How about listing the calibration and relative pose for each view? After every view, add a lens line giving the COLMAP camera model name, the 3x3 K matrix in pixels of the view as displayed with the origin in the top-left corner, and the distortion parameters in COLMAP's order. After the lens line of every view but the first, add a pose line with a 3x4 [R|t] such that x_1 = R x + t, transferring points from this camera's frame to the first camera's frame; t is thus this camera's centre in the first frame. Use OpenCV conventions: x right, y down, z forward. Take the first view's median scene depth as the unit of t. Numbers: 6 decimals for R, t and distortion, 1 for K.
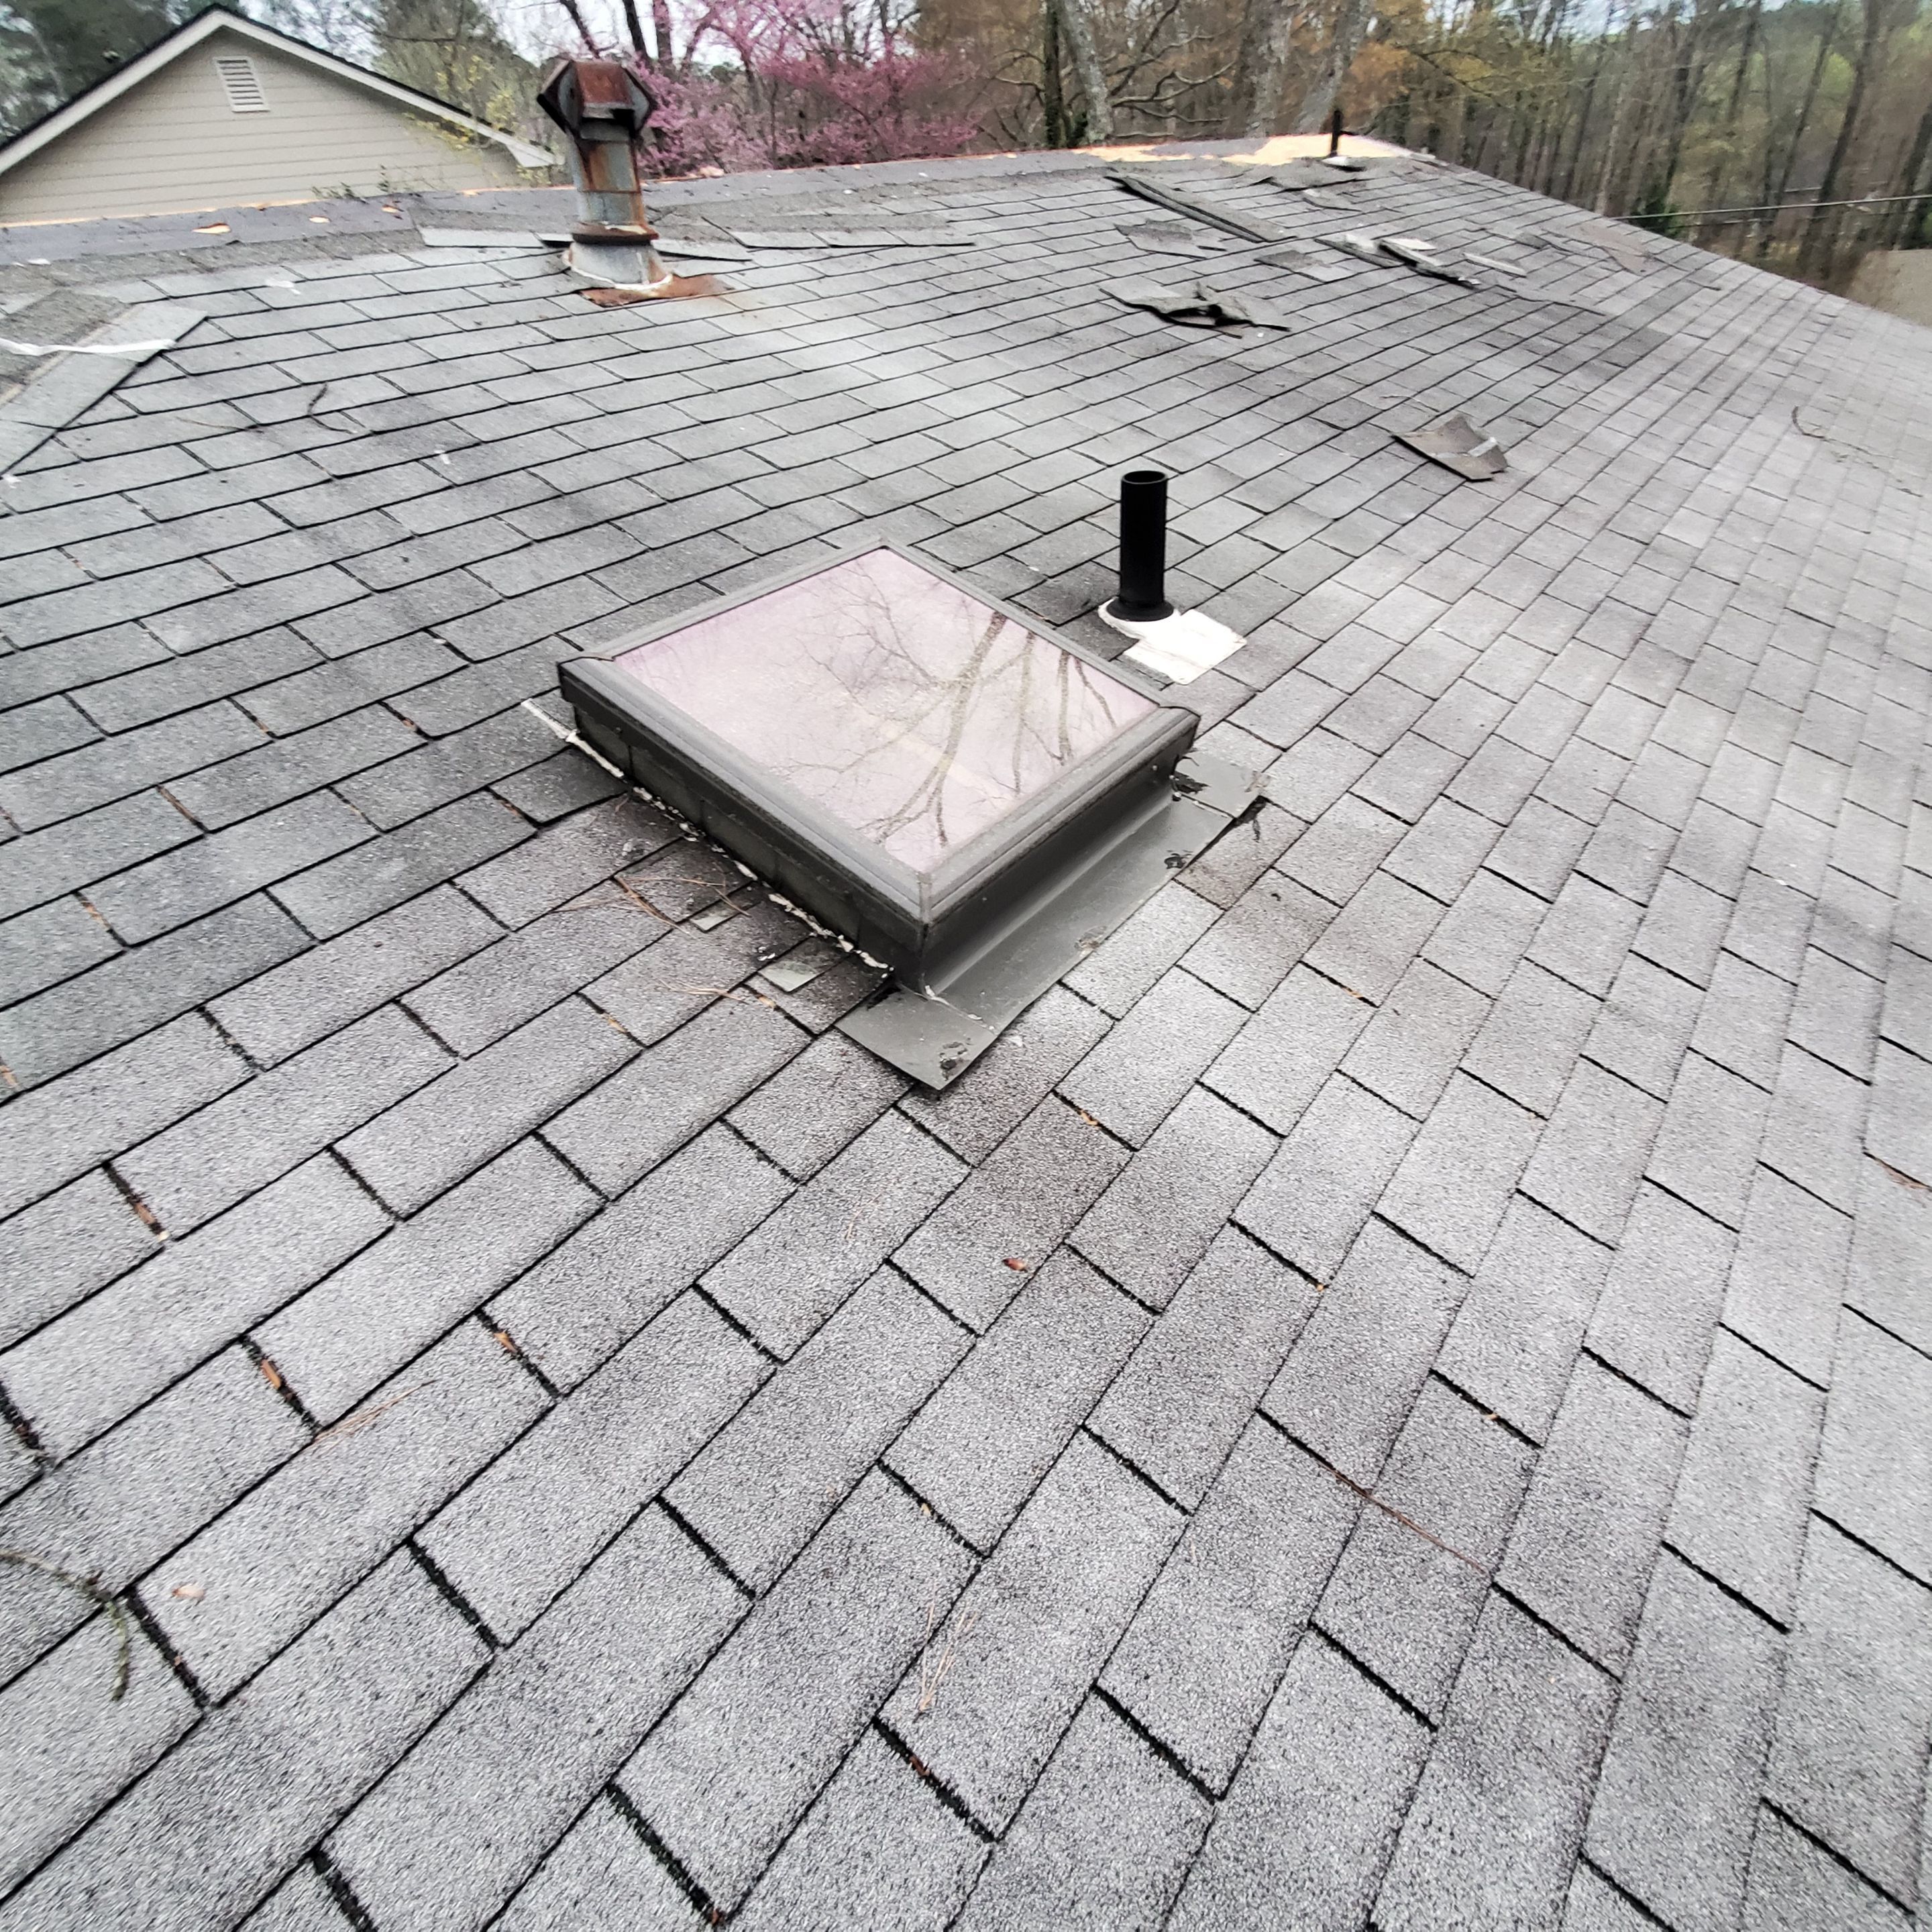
lens RADIAL K [[1042.4, 0, 977.3], [0, 1042.4, 964.8], [0, 0, 1]] dist [0.000323, -0.002381]
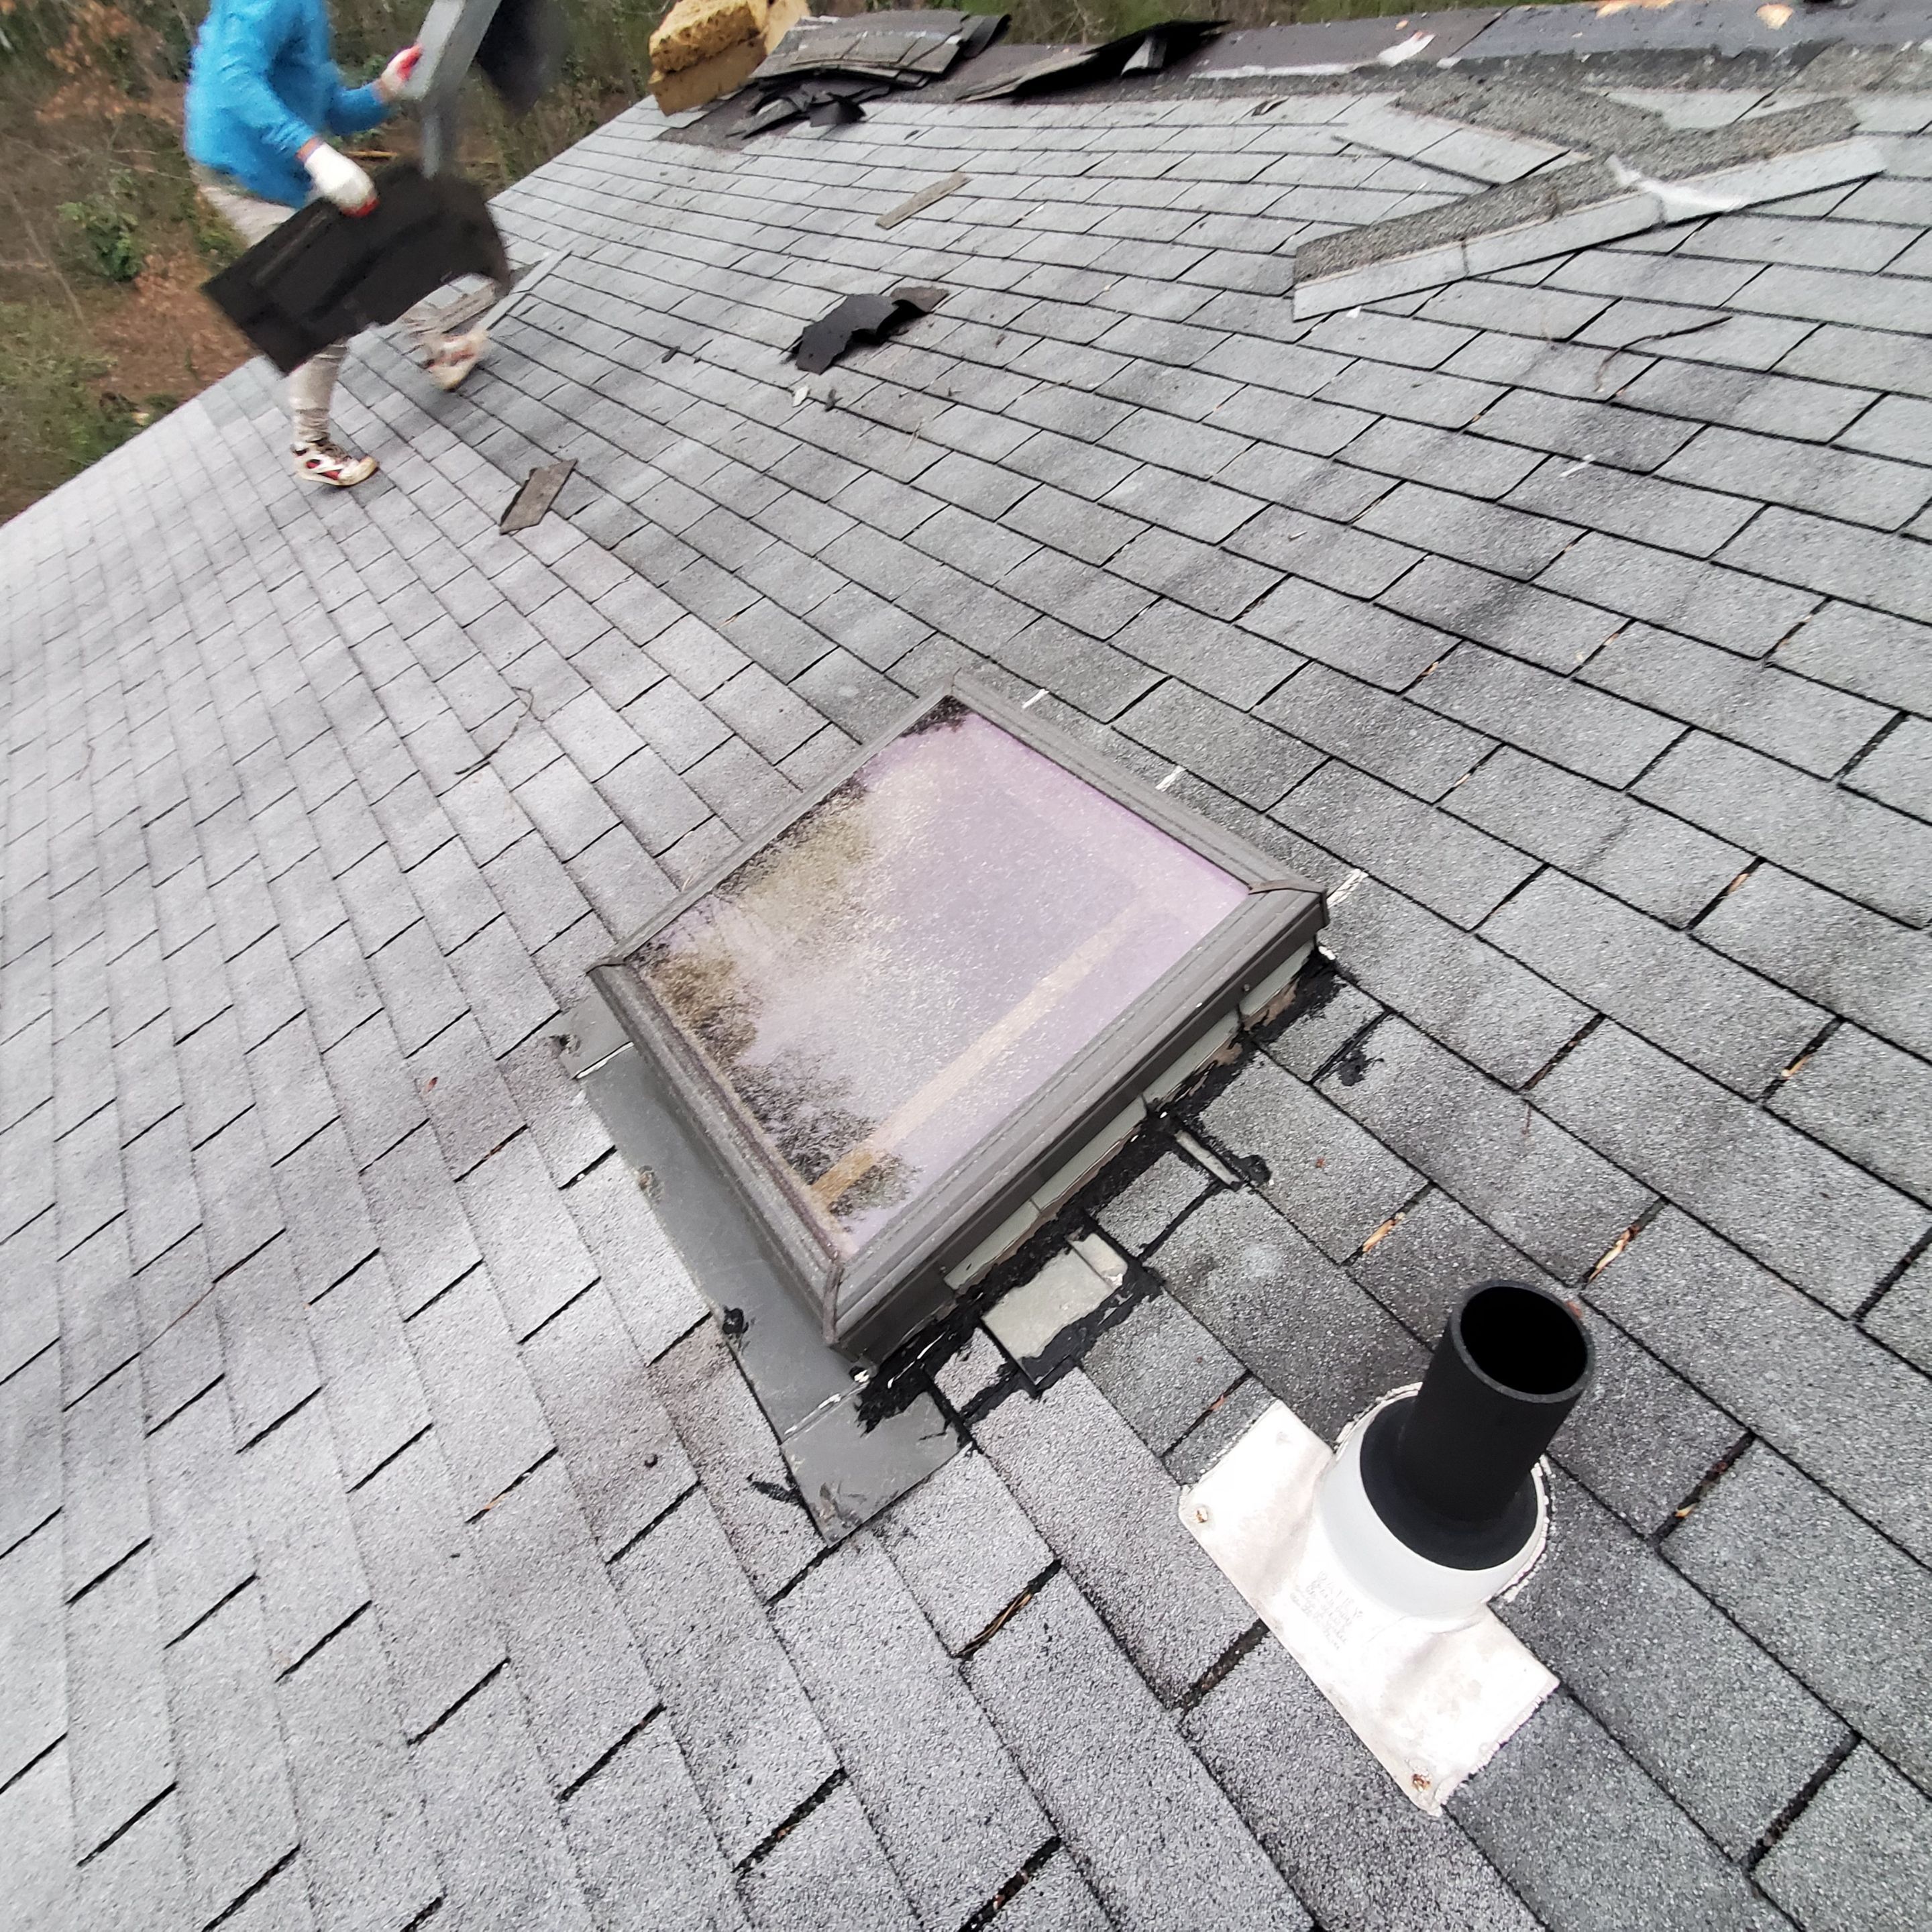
lens RADIAL K [[1042.4, 0, 977.3], [0, 1042.4, 964.8], [0, 0, 1]] dist [0.000323, -0.002381]
pose [[-0.278533, 0.727749, -0.626739, 0.346267], [-0.488366, 0.454583, 0.744885, -0.698242], [0.826993, 0.513553, 0.228791, 0.686565]]
